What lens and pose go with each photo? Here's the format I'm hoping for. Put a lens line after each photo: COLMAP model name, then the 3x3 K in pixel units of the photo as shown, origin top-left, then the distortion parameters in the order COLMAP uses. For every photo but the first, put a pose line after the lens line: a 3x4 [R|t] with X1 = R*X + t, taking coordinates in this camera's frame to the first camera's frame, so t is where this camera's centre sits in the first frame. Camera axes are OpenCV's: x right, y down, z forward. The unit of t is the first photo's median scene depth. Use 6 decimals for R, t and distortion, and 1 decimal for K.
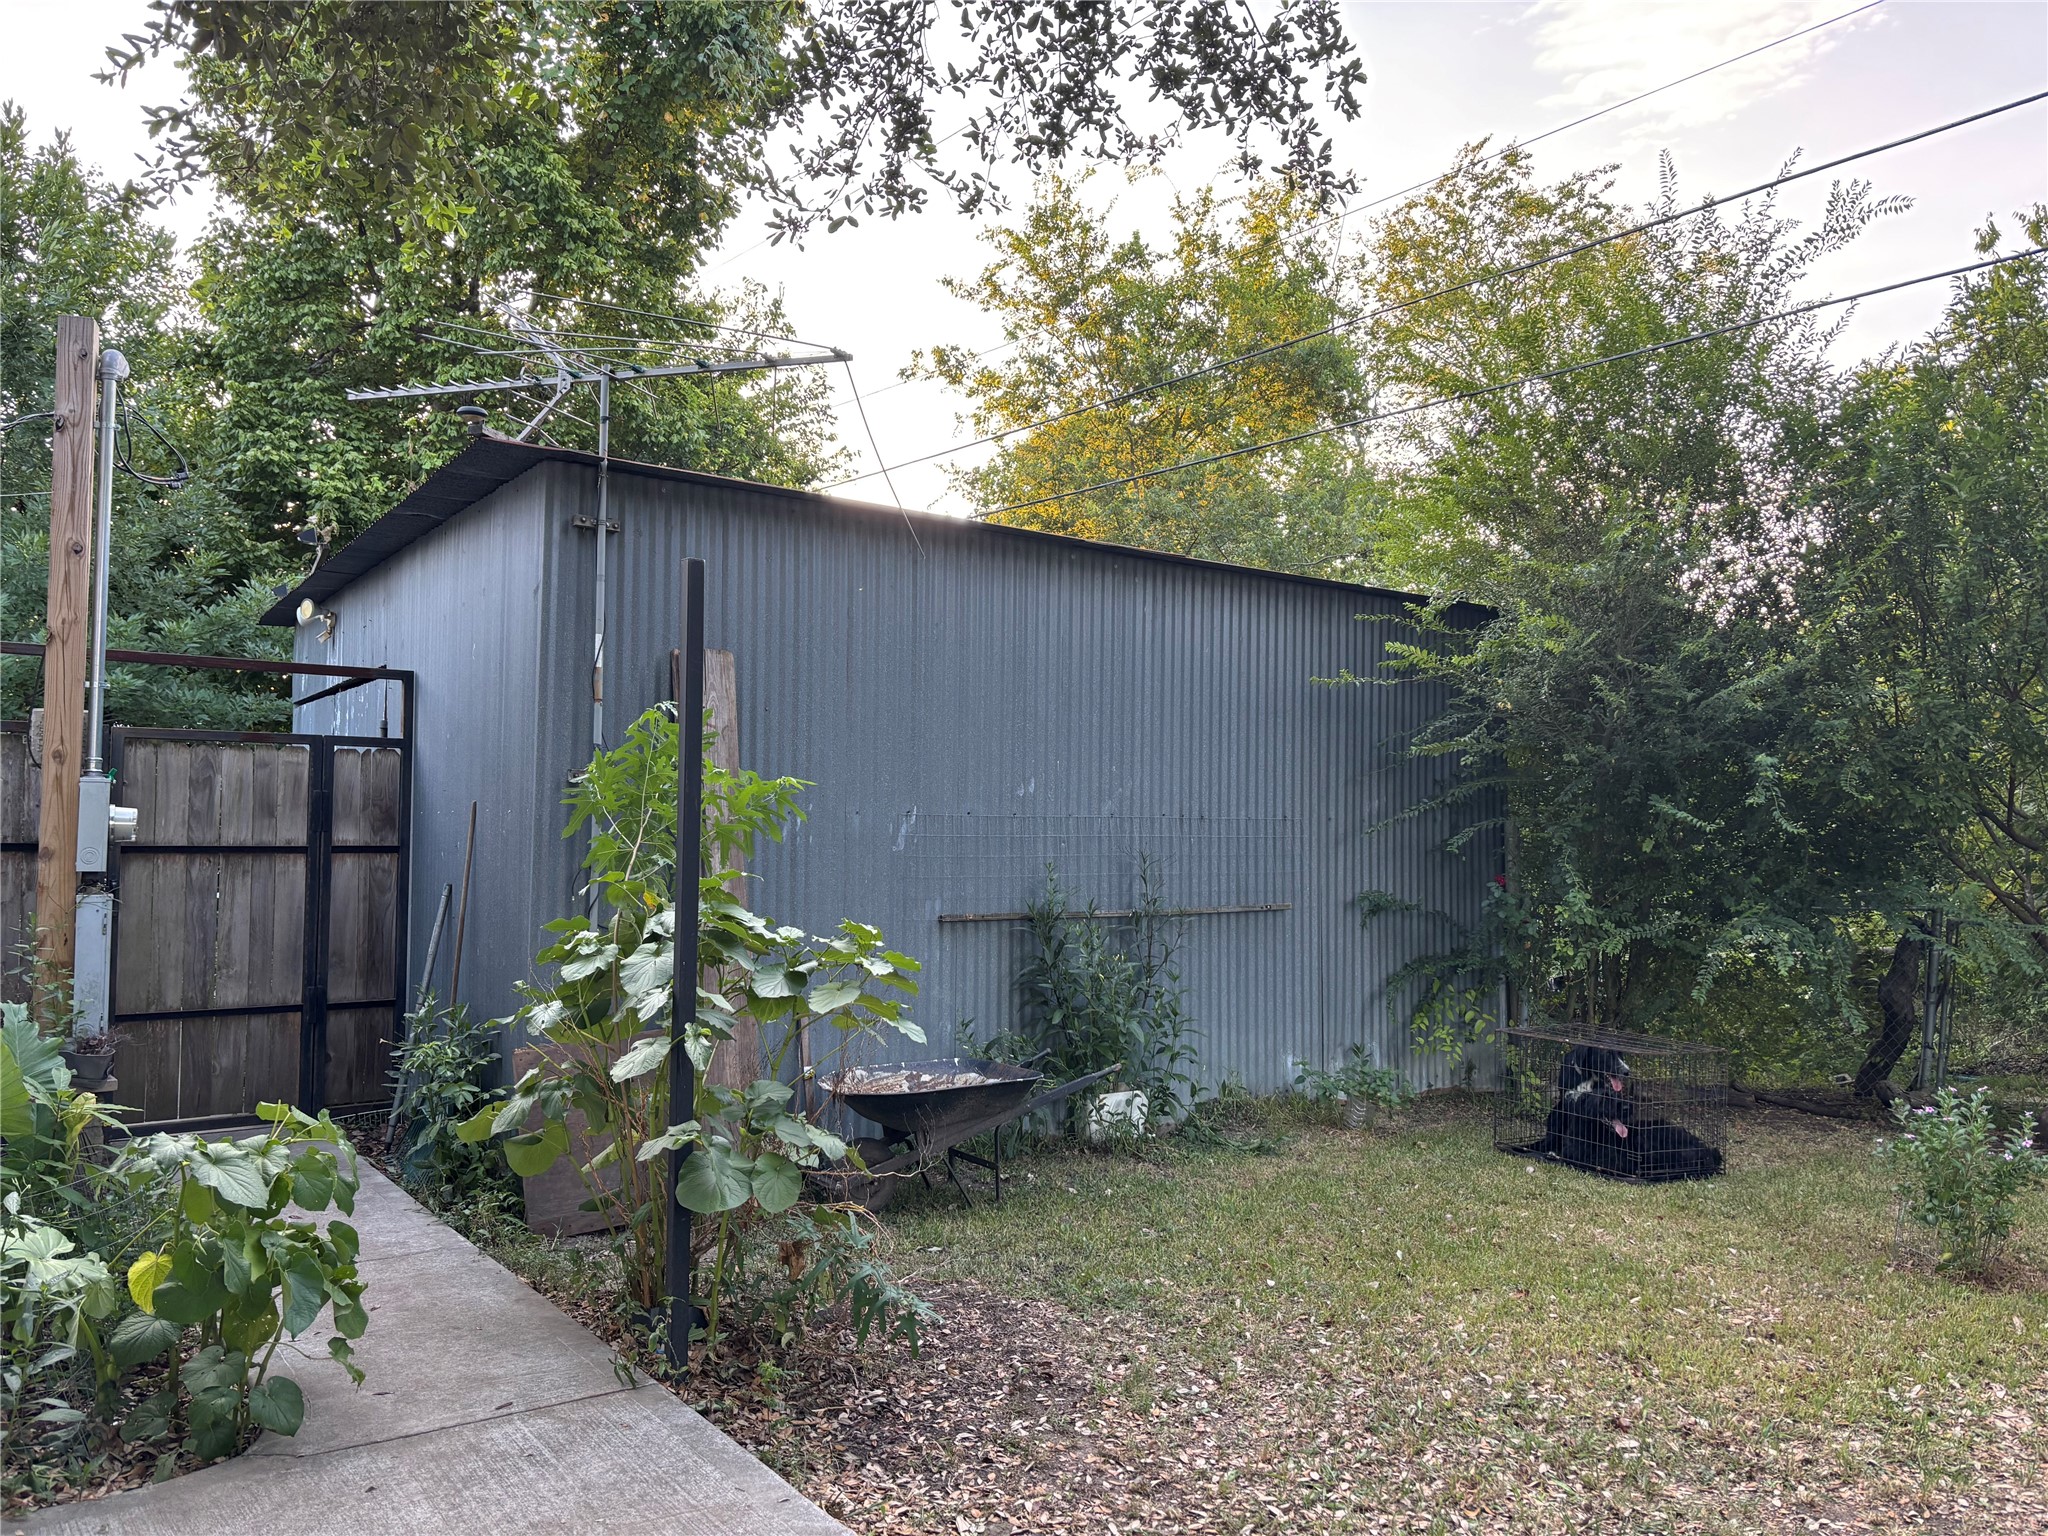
lens RADIAL K [[1540.2, 0, 1035.2], [0, 1540.2, 780.9], [0, 0, 1]] dist [0.083707, -0.122895]
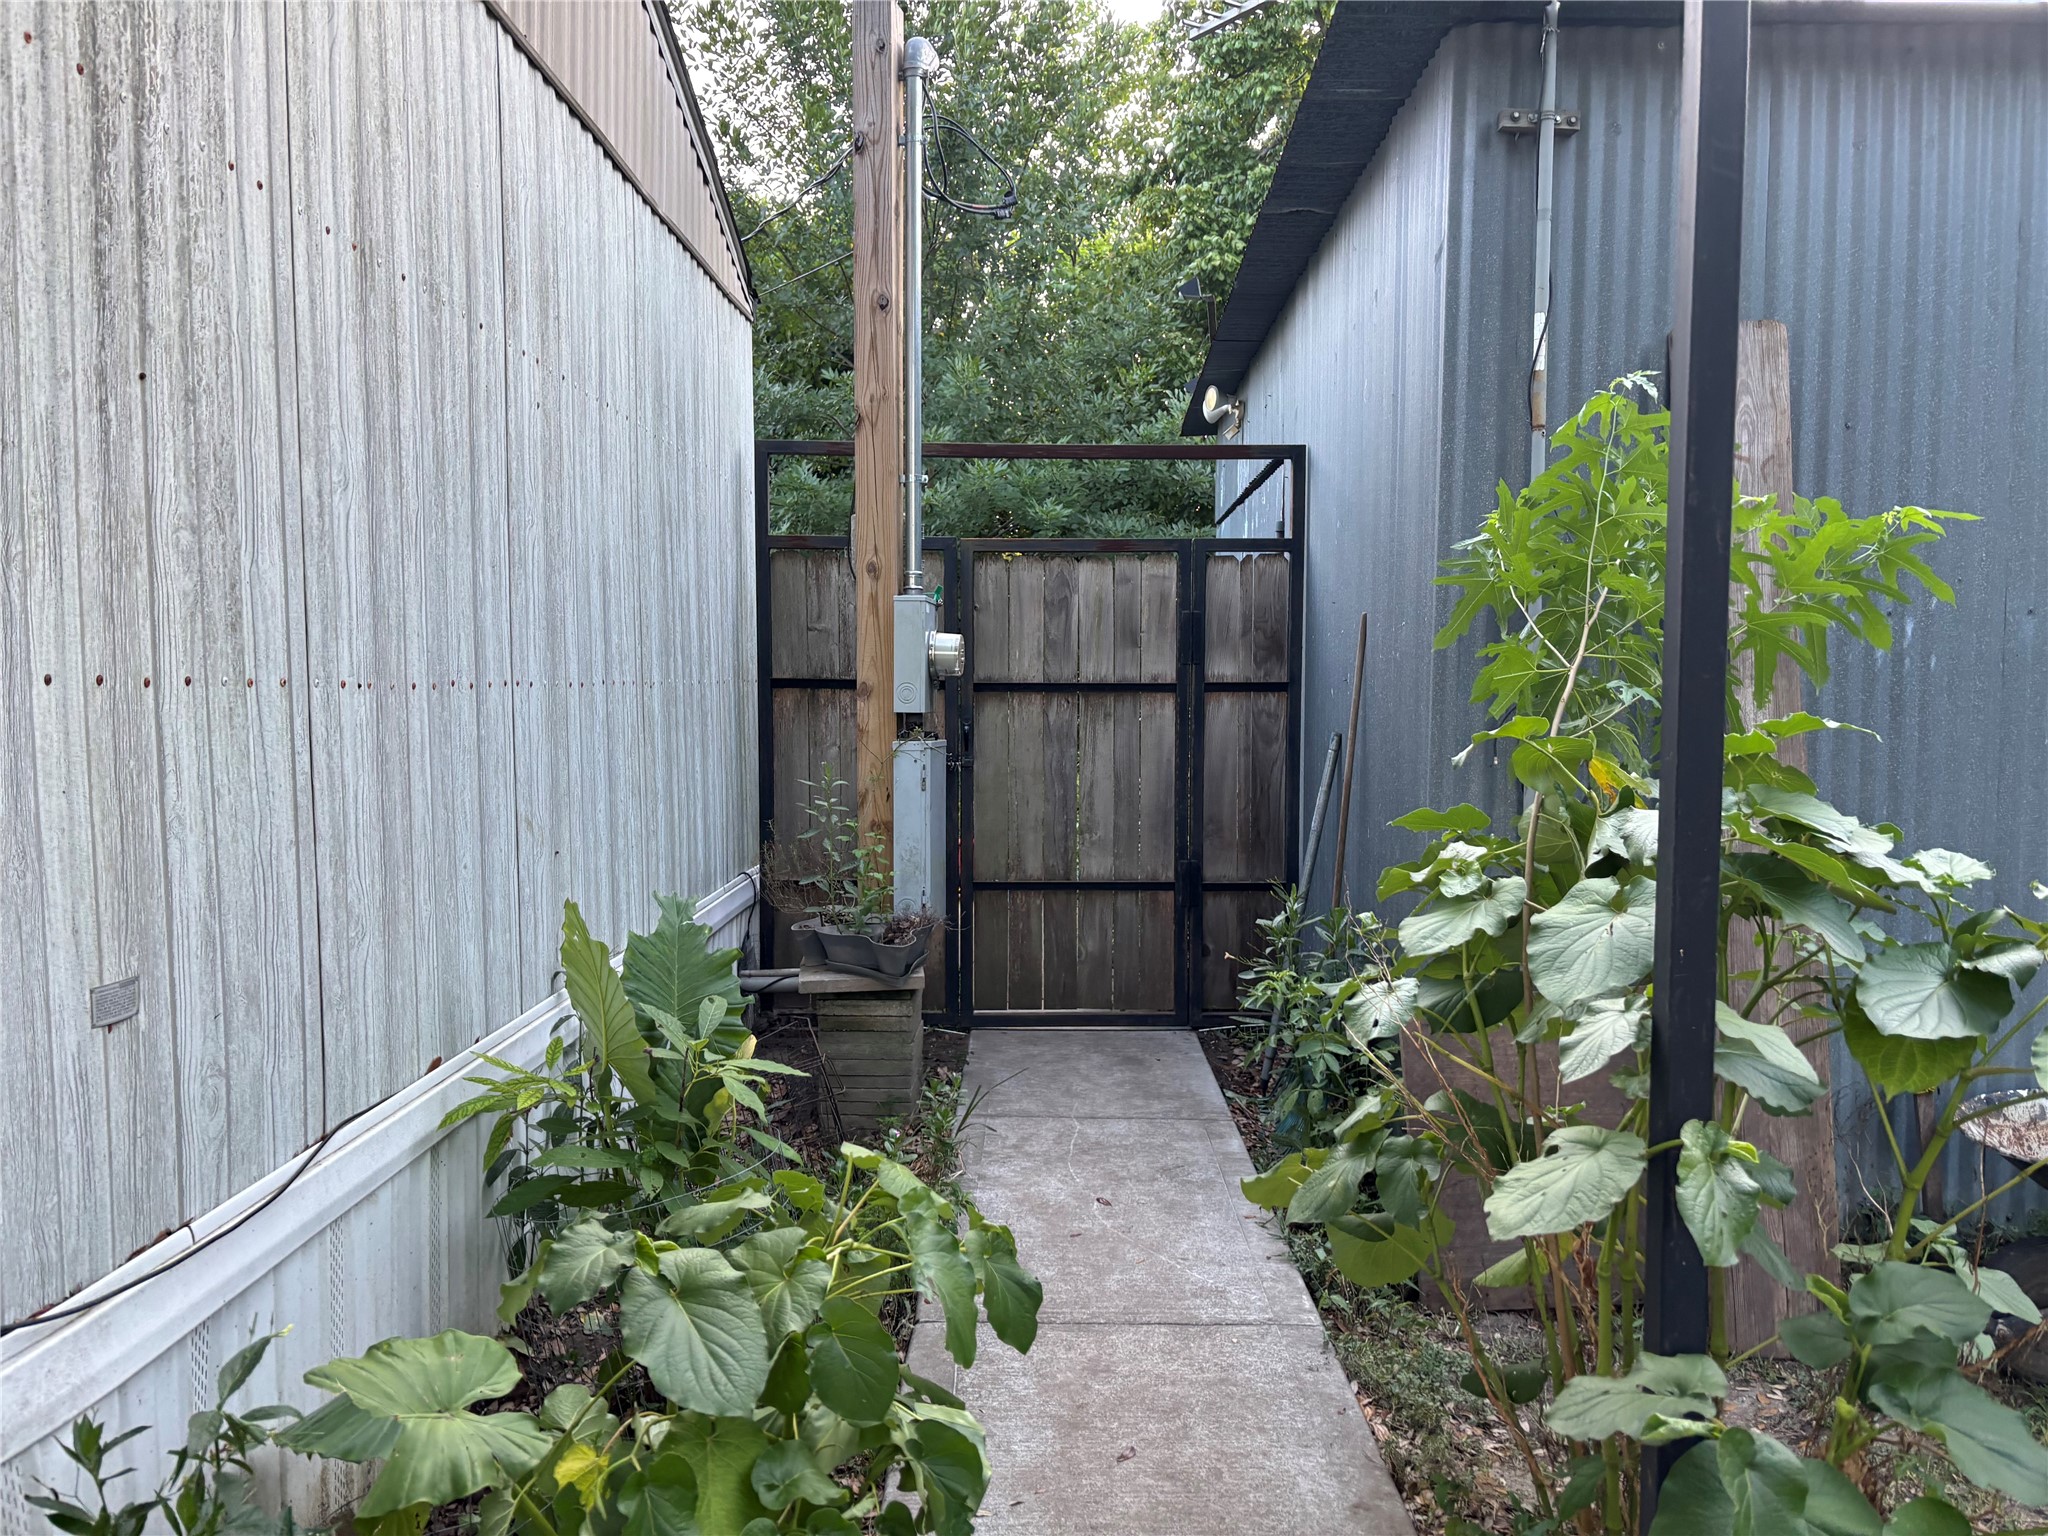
lens RADIAL K [[1540.2, 0, 1035.2], [0, 1540.2, 780.9], [0, 0, 1]] dist [0.083707, -0.122895]
pose [[0.813933, 0.031455, -0.580106, -0.087469], [0.025662, 0.995612, 0.089991, 0.023112], [0.580391, -0.088133, 0.809555, 0.388950]]
